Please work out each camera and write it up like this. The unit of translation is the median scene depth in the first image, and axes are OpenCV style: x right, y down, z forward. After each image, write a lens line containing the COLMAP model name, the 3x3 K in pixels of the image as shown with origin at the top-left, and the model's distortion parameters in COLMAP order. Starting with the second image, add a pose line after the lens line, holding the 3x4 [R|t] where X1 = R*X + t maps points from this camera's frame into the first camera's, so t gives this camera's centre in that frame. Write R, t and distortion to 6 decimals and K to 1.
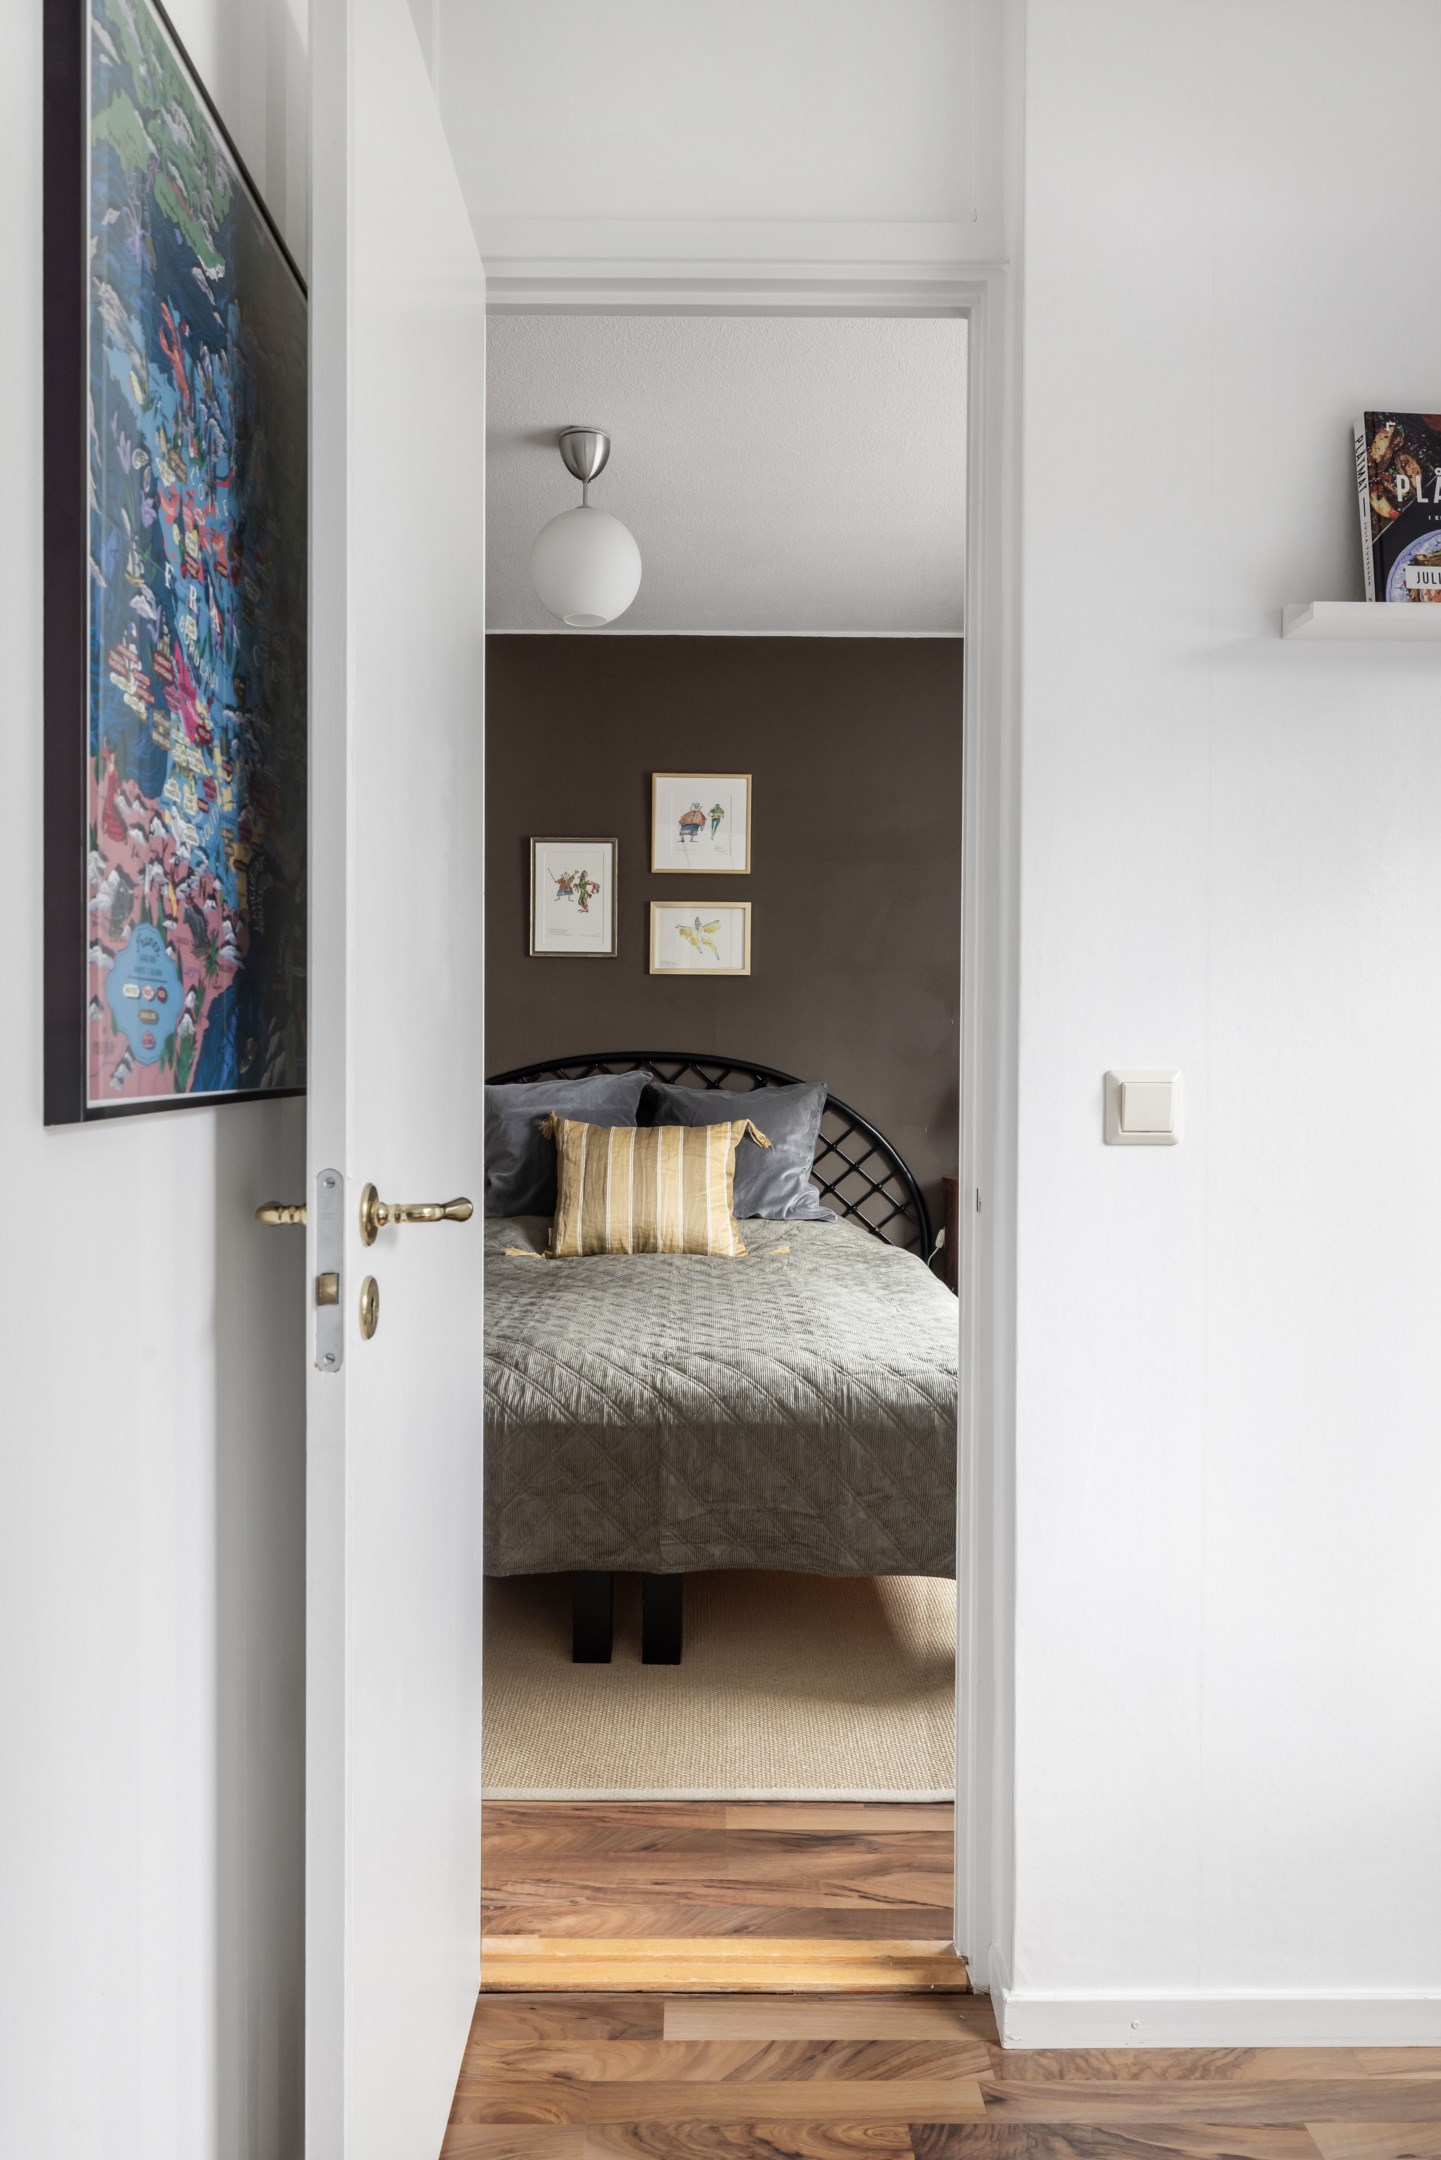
lens RADIAL K [[1420.9, 0, 716.5], [0, 1420.9, 1075.7], [0, 0, 1]] dist [-0.000625, -0.001298]
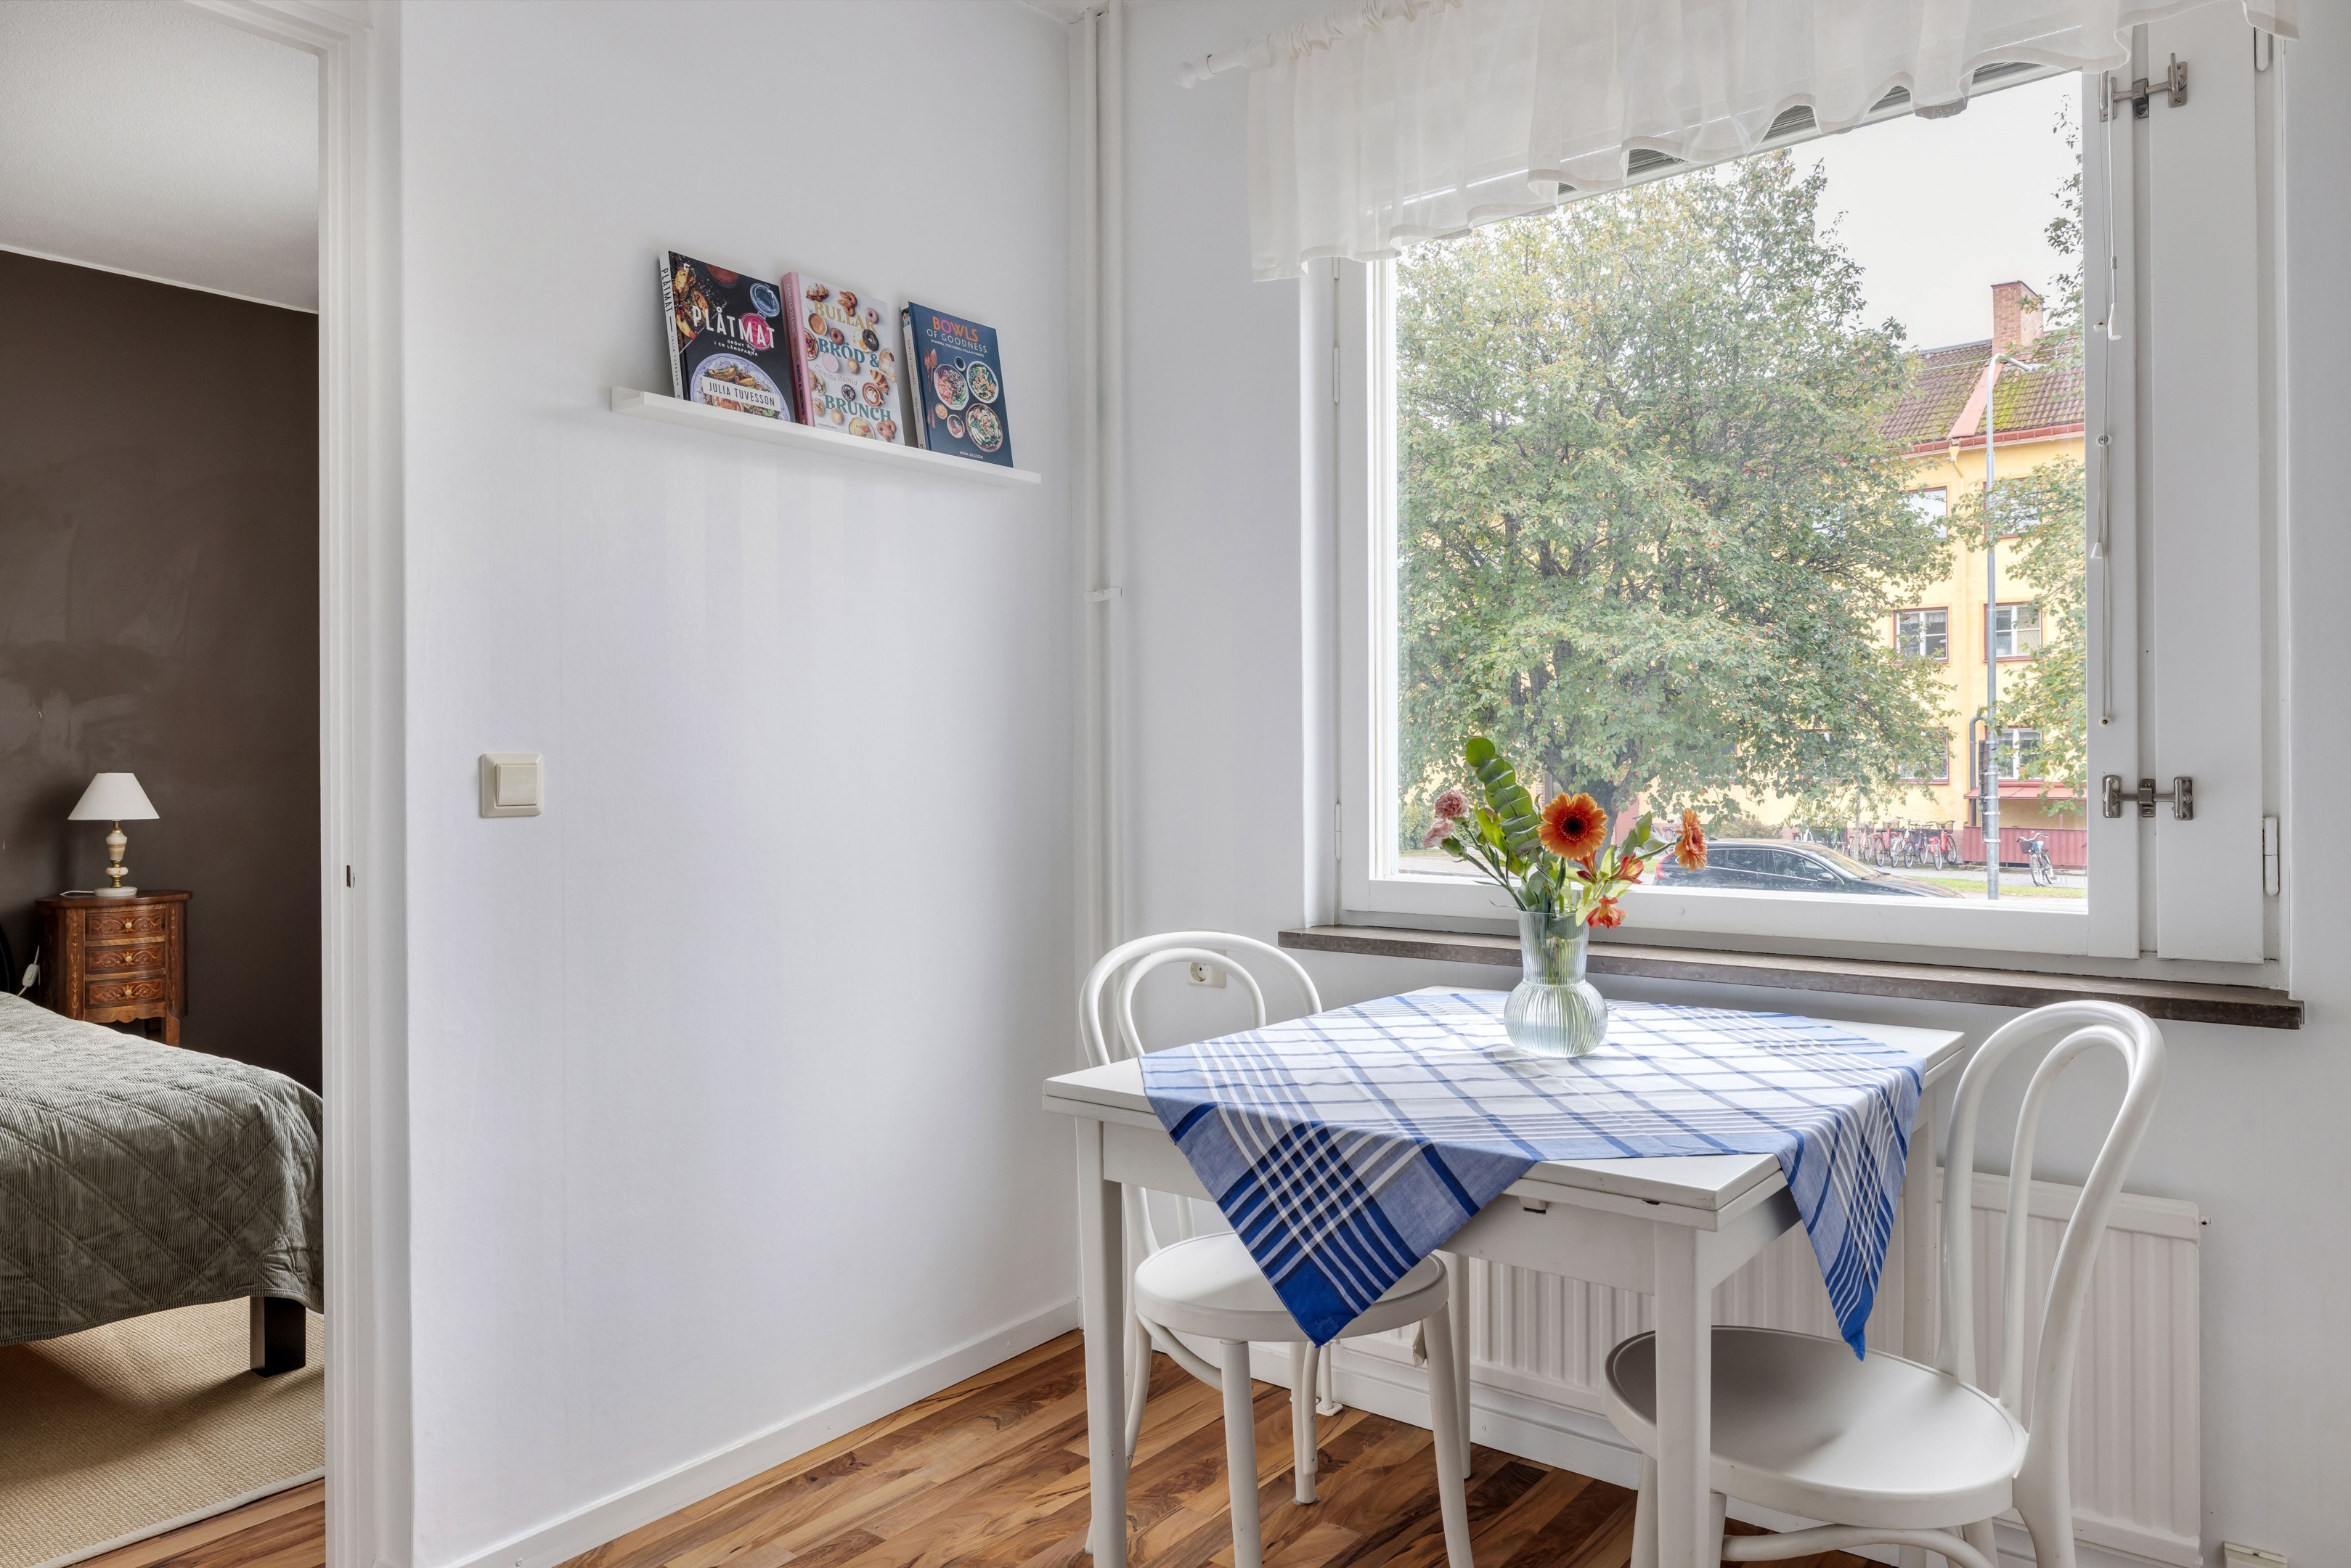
lens RADIAL K [[1559.9, 0, 1175.8], [0, 1559.9, 760.7], [0, 0, 1]] dist [-0.000400, -0.001580]
pose [[0.619763, -0.009727, 0.784729, -0.239579], [0.020563, 0.999781, -0.003847, 0.011466], [-0.784520, 0.018520, 0.619827, -0.155134]]
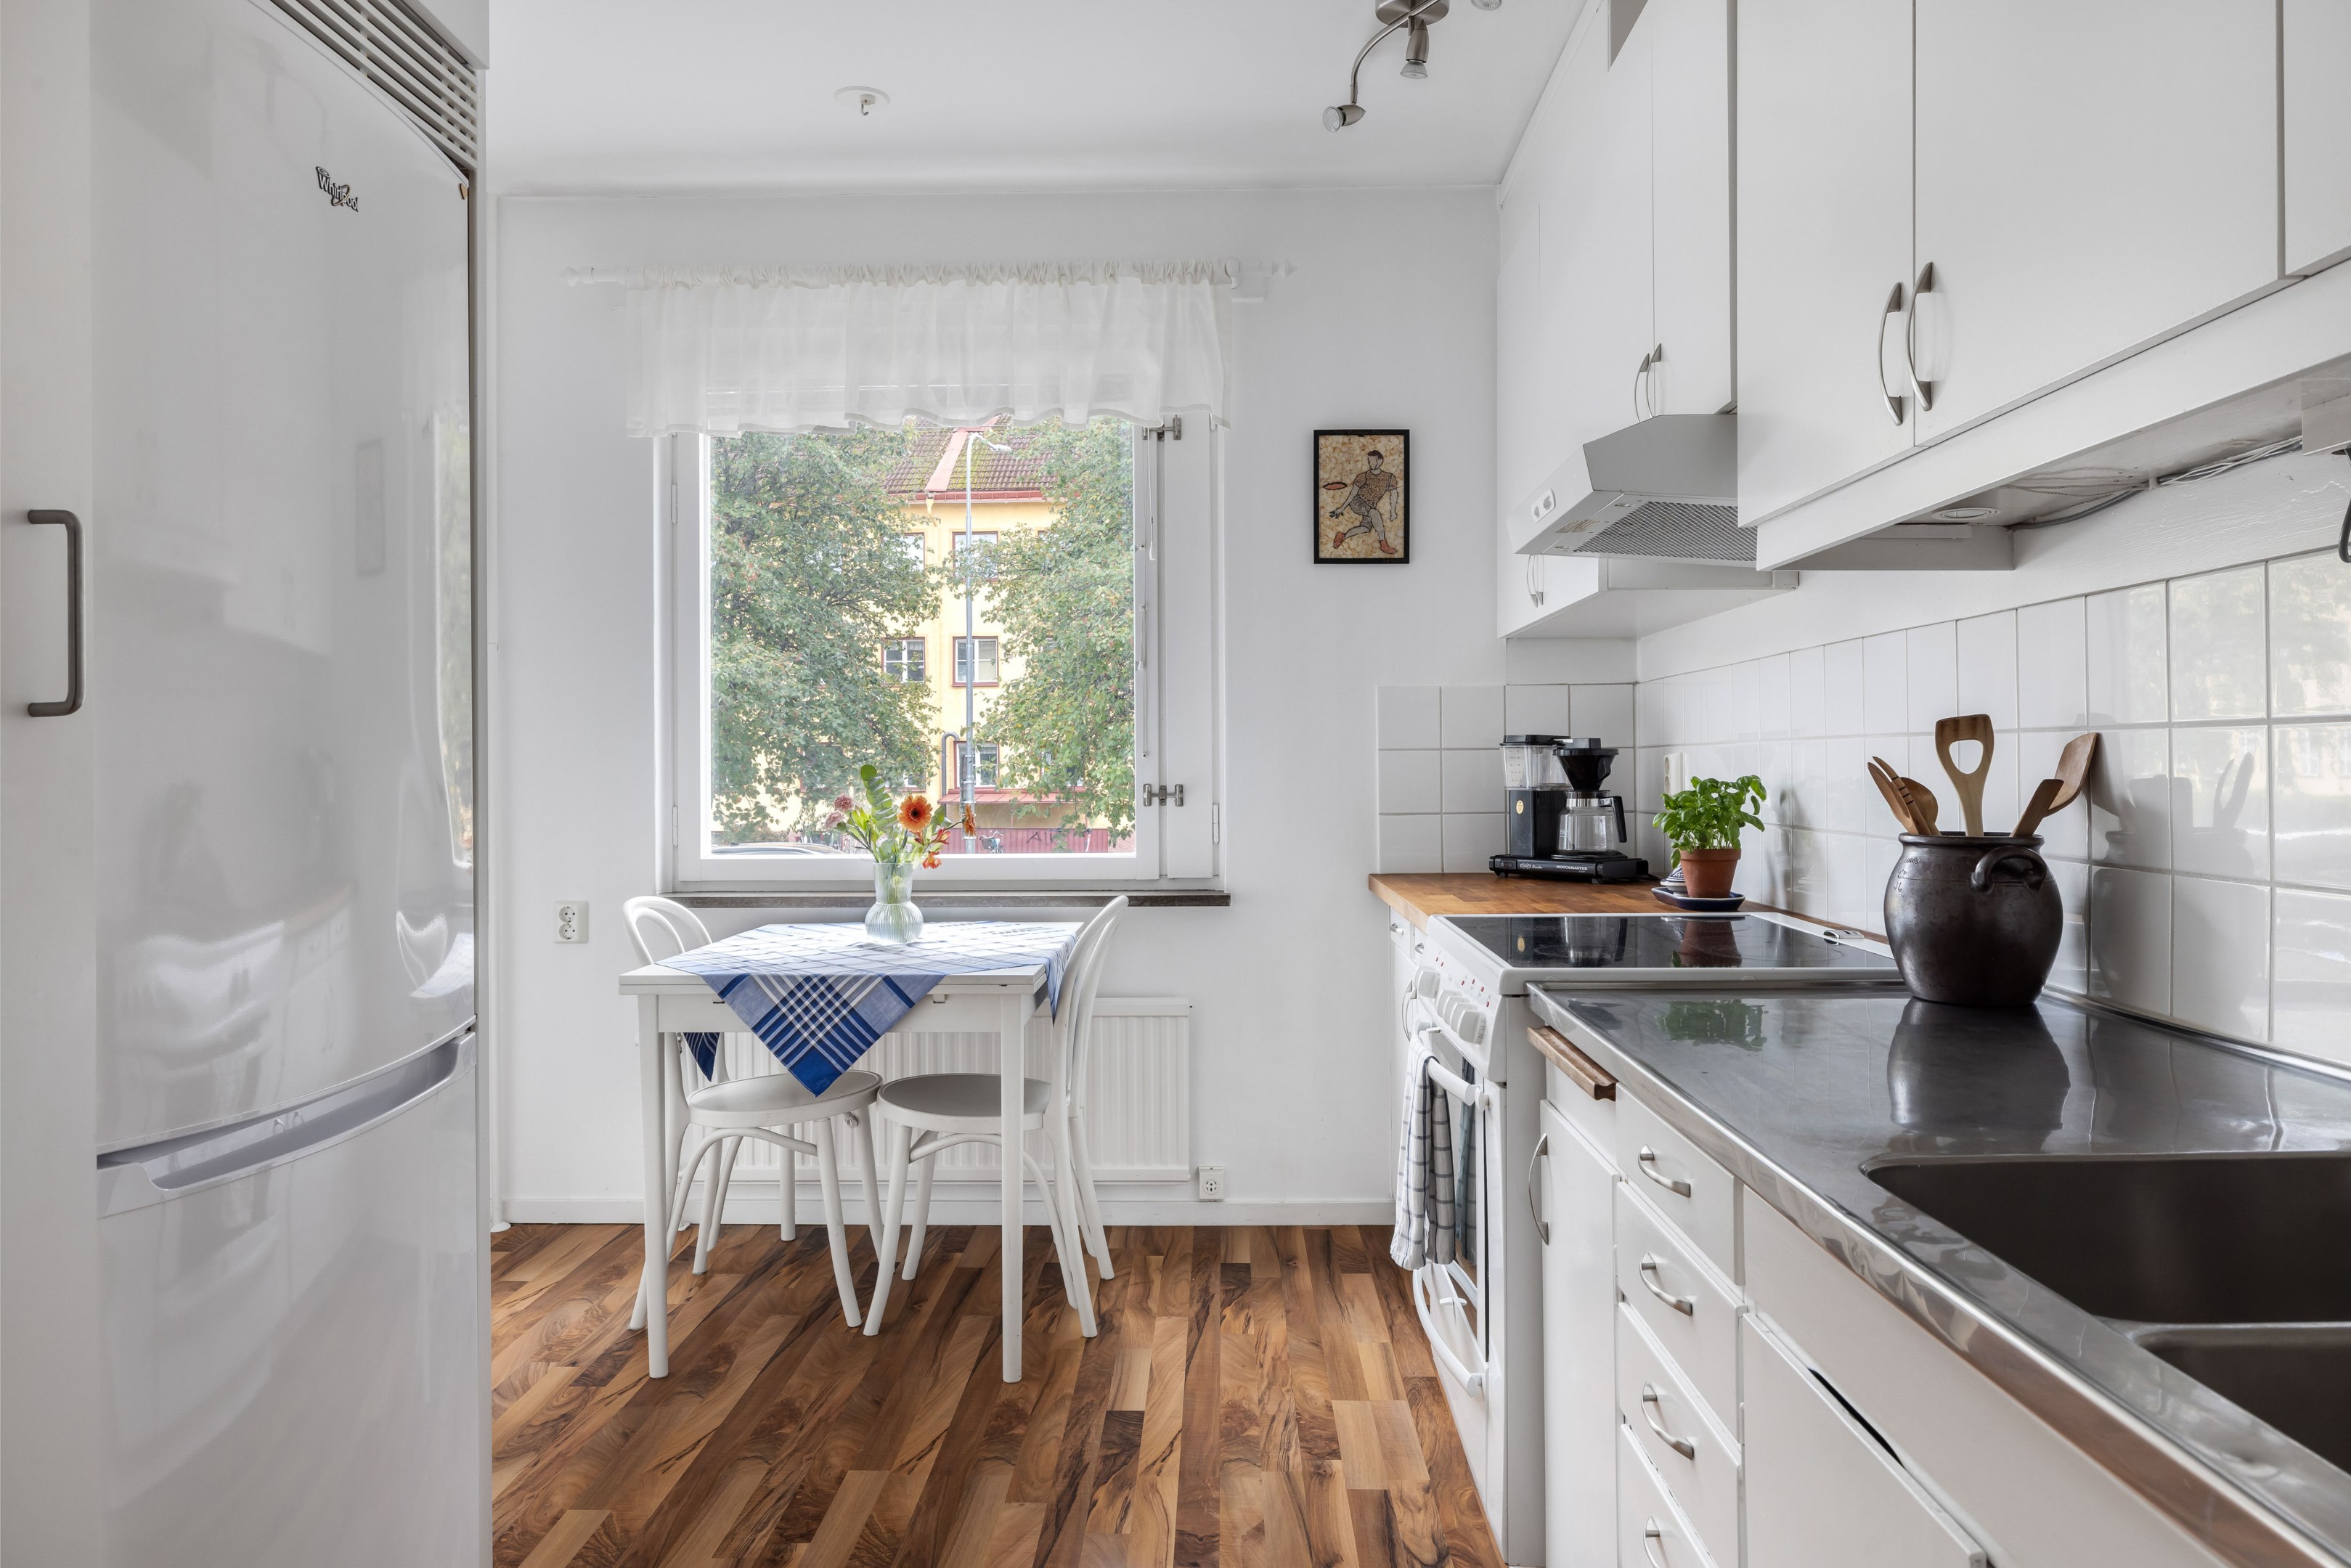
lens RADIAL K [[1520.9, 0, 1173.7], [0, 1520.9, 765.7], [0, 0, 1]] dist [-0.000581, 0.002399]
pose [[0.041873, -0.006361, 0.999103, -0.803735], [0.019094, 0.999802, 0.005565, 0.000188], [-0.998940, 0.018844, 0.041986, -0.124140]]
